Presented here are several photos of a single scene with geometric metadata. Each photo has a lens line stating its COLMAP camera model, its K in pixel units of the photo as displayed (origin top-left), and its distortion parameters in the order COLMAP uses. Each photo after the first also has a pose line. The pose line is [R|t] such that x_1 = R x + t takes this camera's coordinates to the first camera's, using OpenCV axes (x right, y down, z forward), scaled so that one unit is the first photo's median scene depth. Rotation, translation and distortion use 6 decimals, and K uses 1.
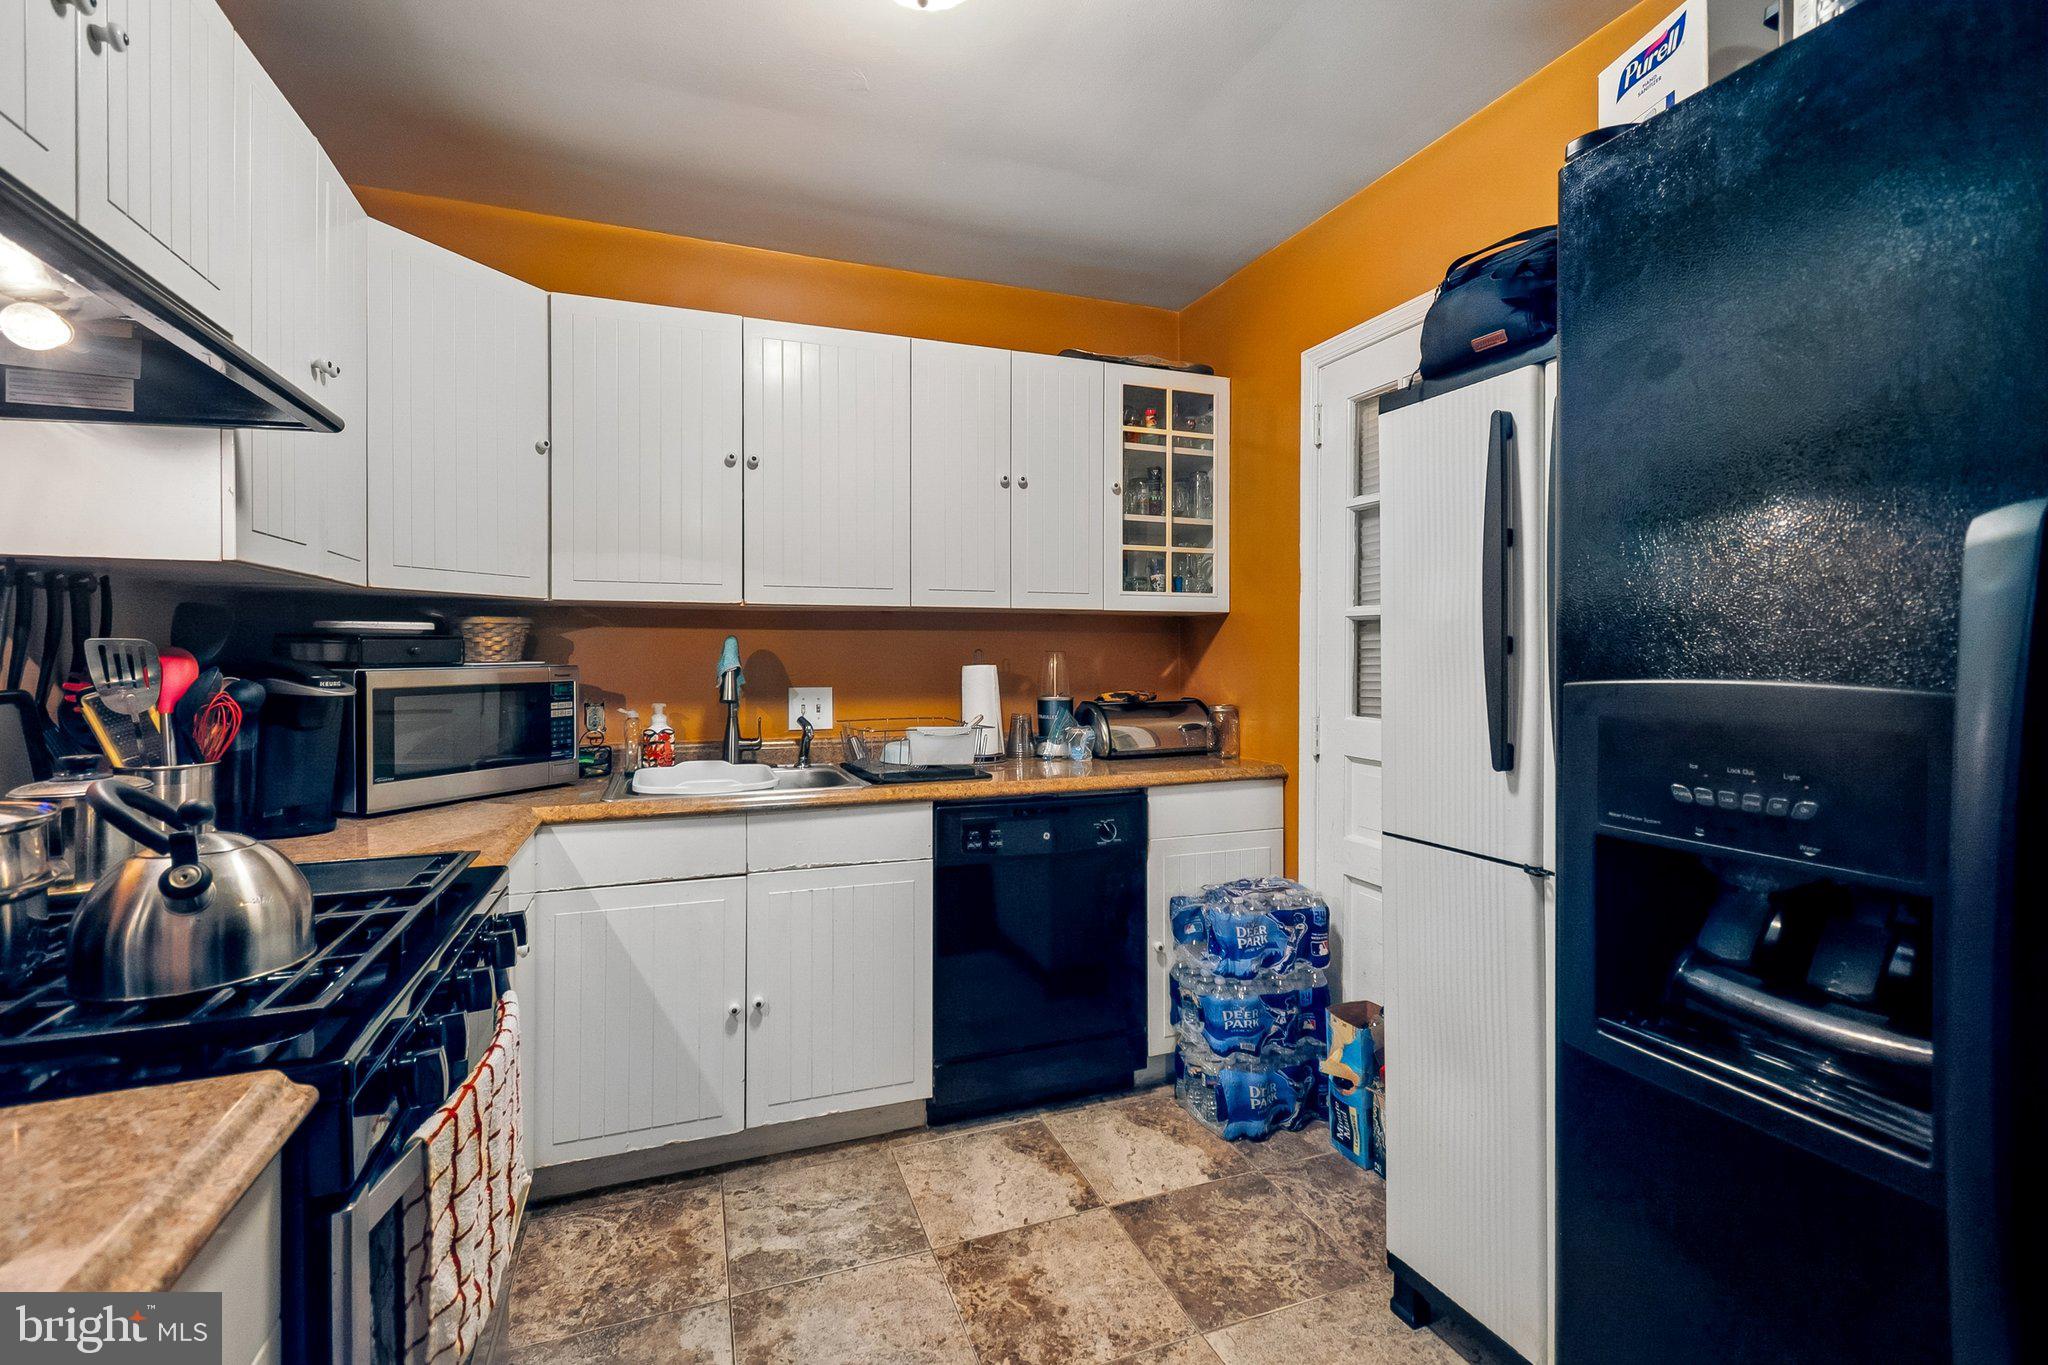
lens RADIAL K [[920.5, 0, 1023.0], [0, 920.5, 667.6], [0, 0, 1]] dist [0.008053, -0.003995]
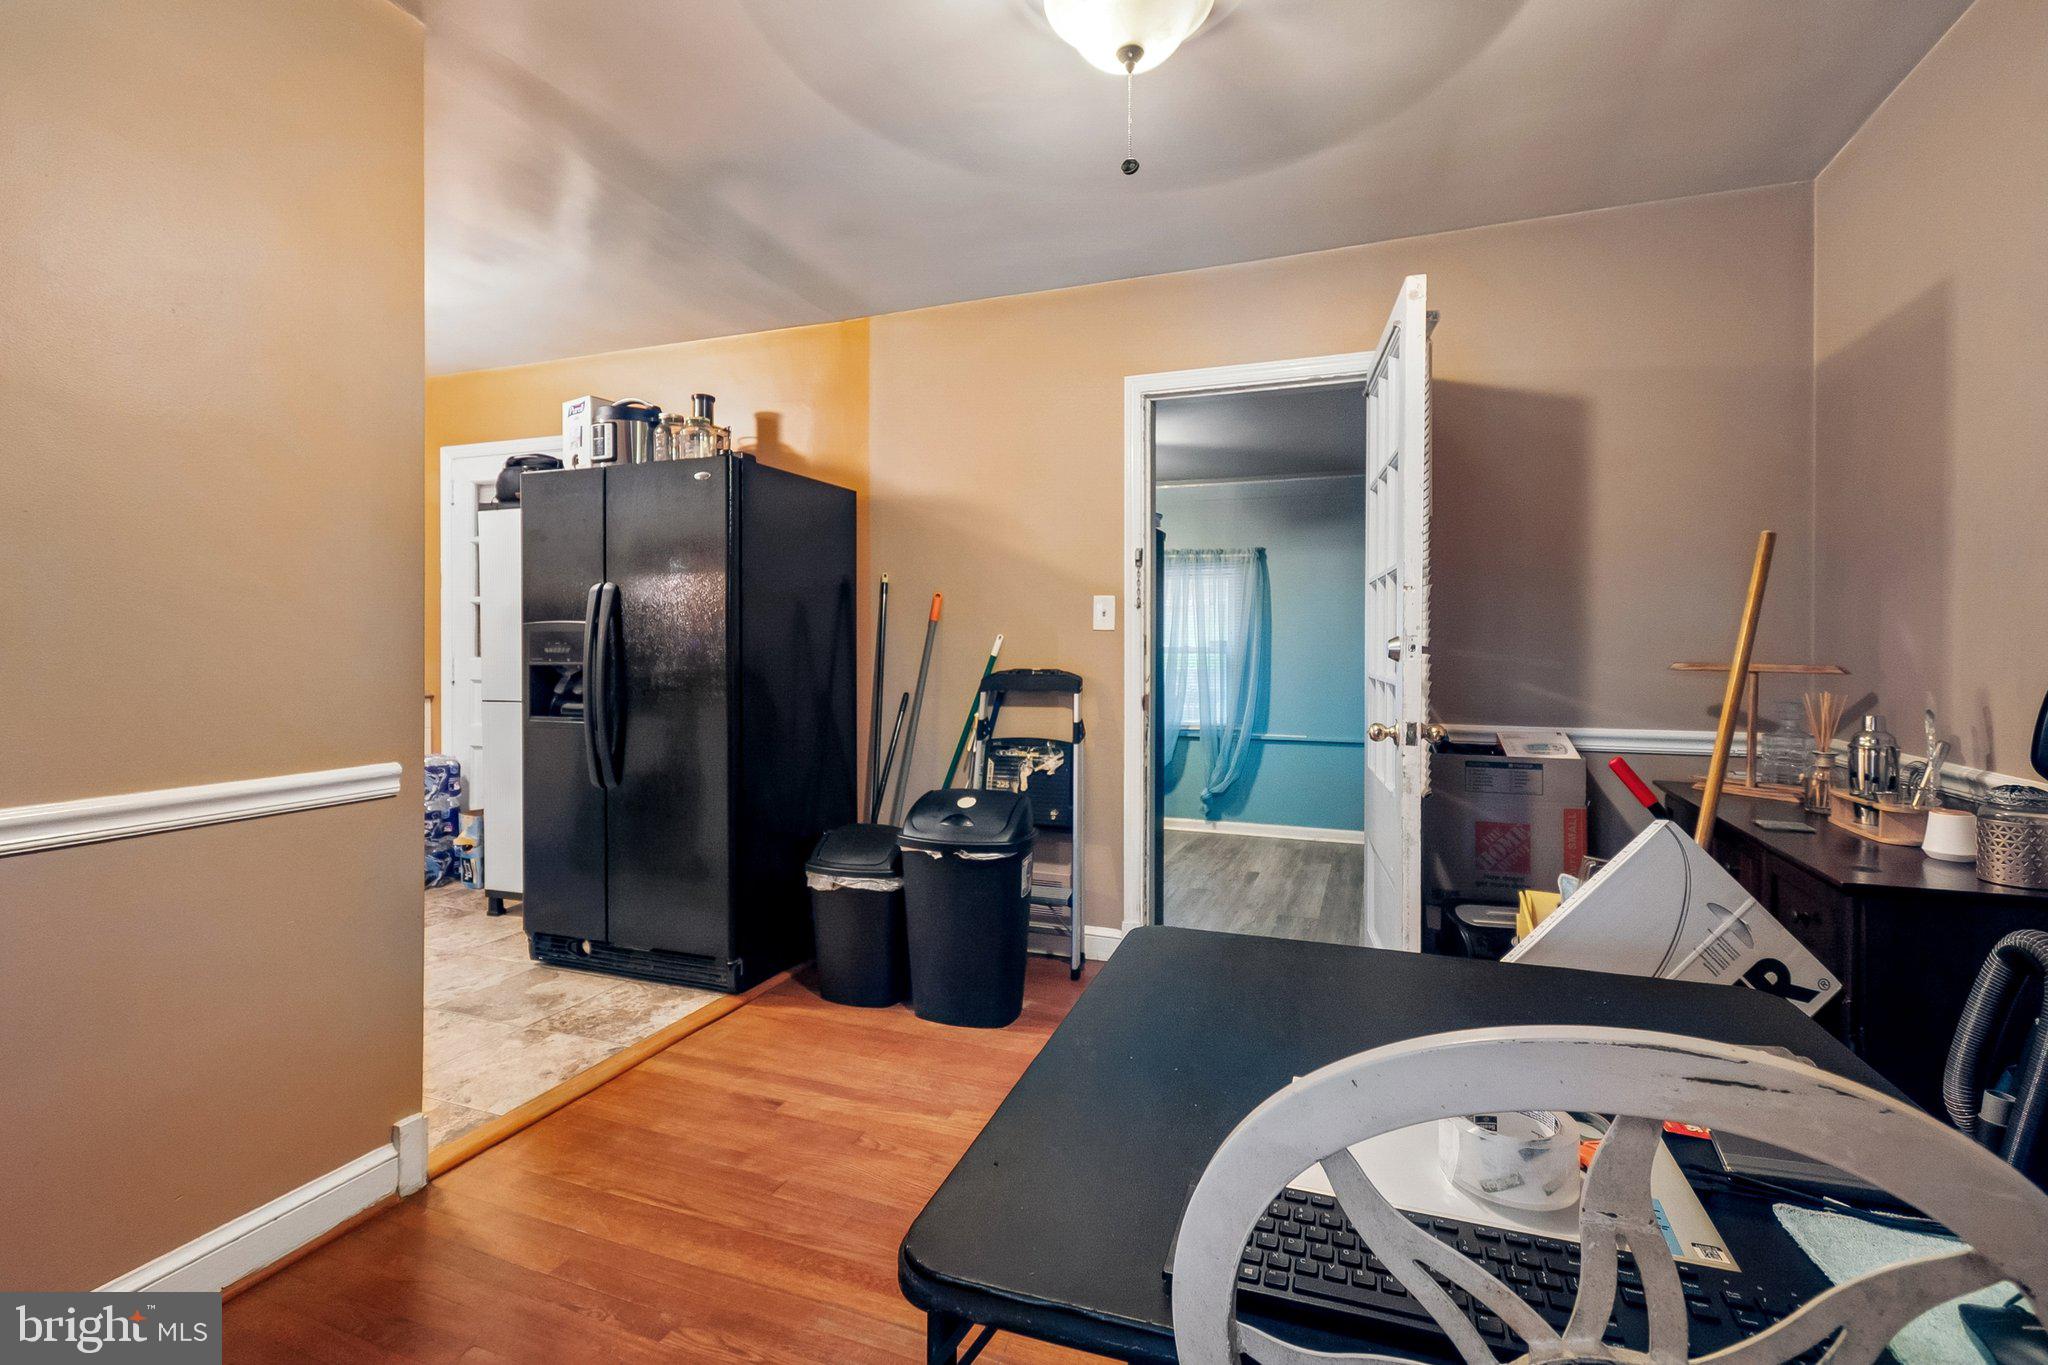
lens RADIAL K [[920.5, 0, 1029.5], [0, 920.5, 646.4], [0, 0, 1]] dist [0.008053, -0.003995]
pose [[0.659558, -0.002674, 0.751649, -0.292341], [0.008759, 0.999953, -0.004128, 0.050818], [-0.751603, 0.009307, 0.659550, -1.038159]]
